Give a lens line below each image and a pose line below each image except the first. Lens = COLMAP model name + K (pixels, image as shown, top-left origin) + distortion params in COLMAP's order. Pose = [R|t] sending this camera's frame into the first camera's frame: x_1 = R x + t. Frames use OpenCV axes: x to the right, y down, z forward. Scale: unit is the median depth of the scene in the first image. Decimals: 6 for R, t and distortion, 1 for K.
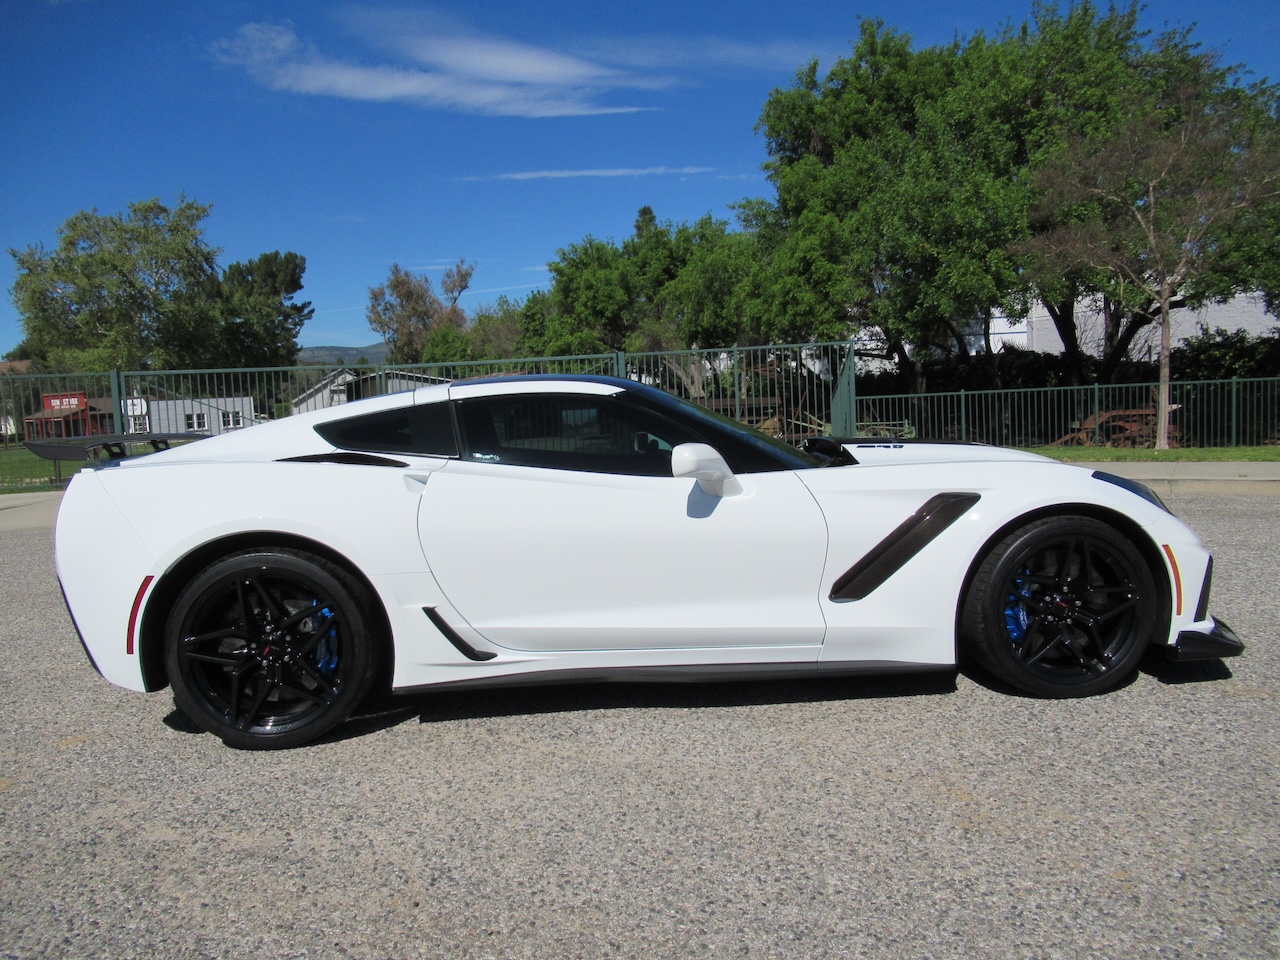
lens RADIAL K [[948.6, 0, 633.9], [0, 948.6, 479.4], [0, 0, 1]] dist [-0.004789, -0.000200]
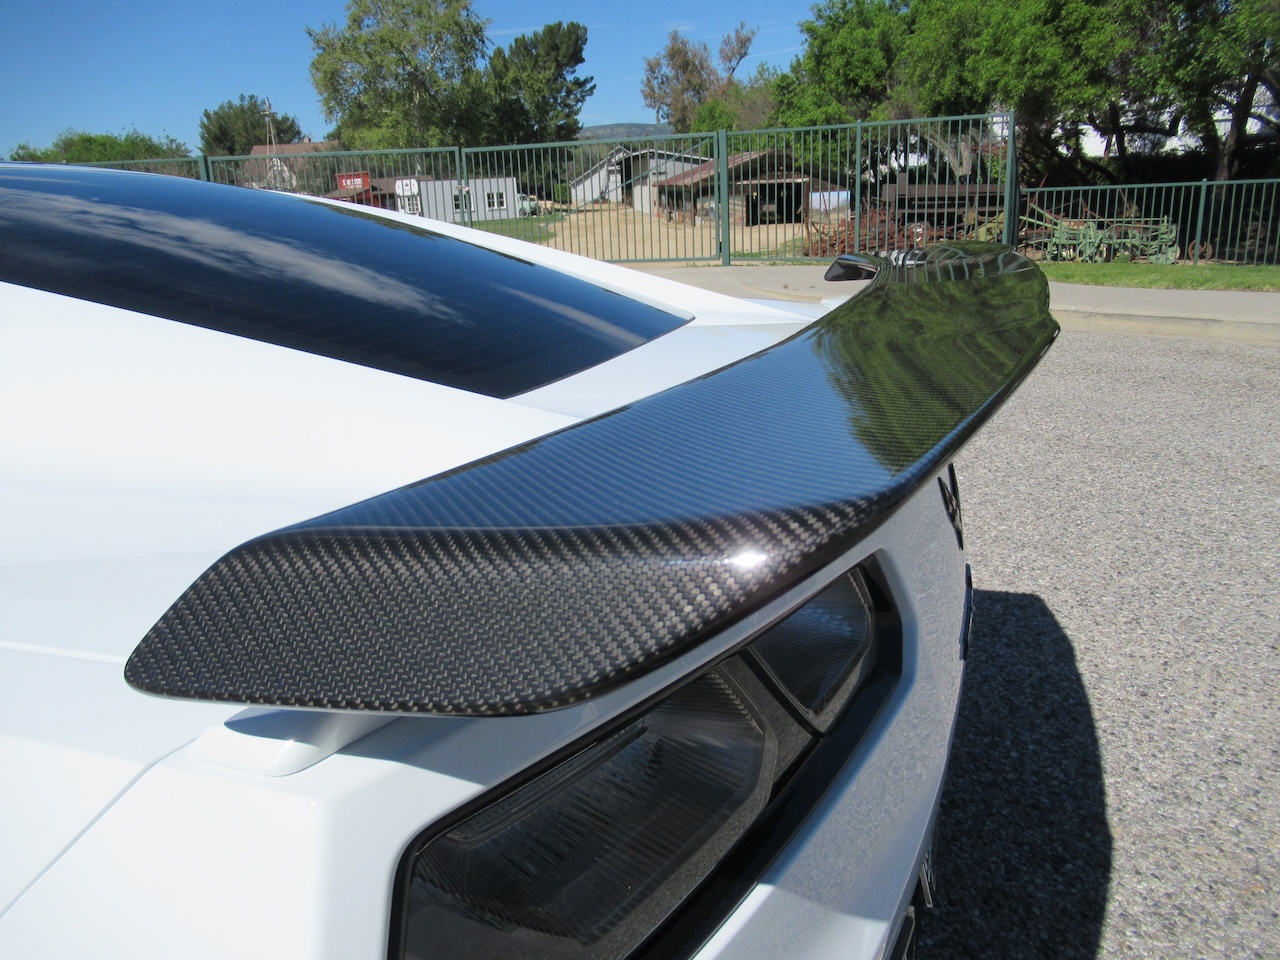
lens RADIAL K [[953.2, 0, 641.9], [0, 953.2, 472.4], [0, 0, 1]] dist [-0.004078, 0.005132]
pose [[0.956637, 0.090177, -0.276973, 0.081859], [-0.029473, 0.975959, 0.215954, -0.009666], [0.289789, -0.198427, 0.936296, 0.068805]]
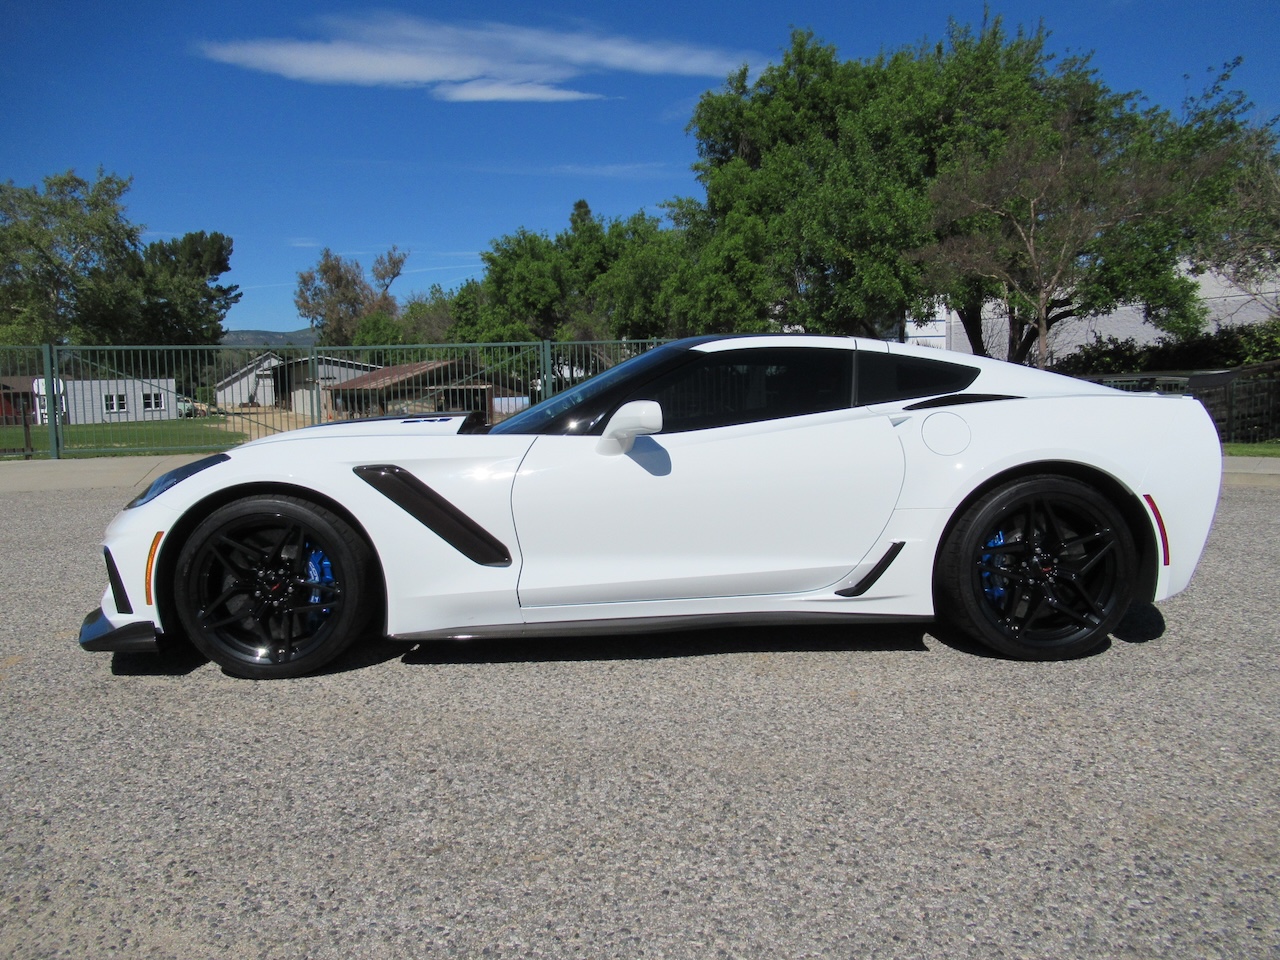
lens RADIAL K [[953.2, 0, 632.4], [0, 953.2, 478.7], [0, 0, 1]] dist [-0.016428, 0.010273]
pose [[0.997367, 0.019585, 0.069818, 0.004712], [-0.019908, 0.999794, 0.003934, 0.006021], [-0.069726, -0.005313, 0.997552, -0.028025]]
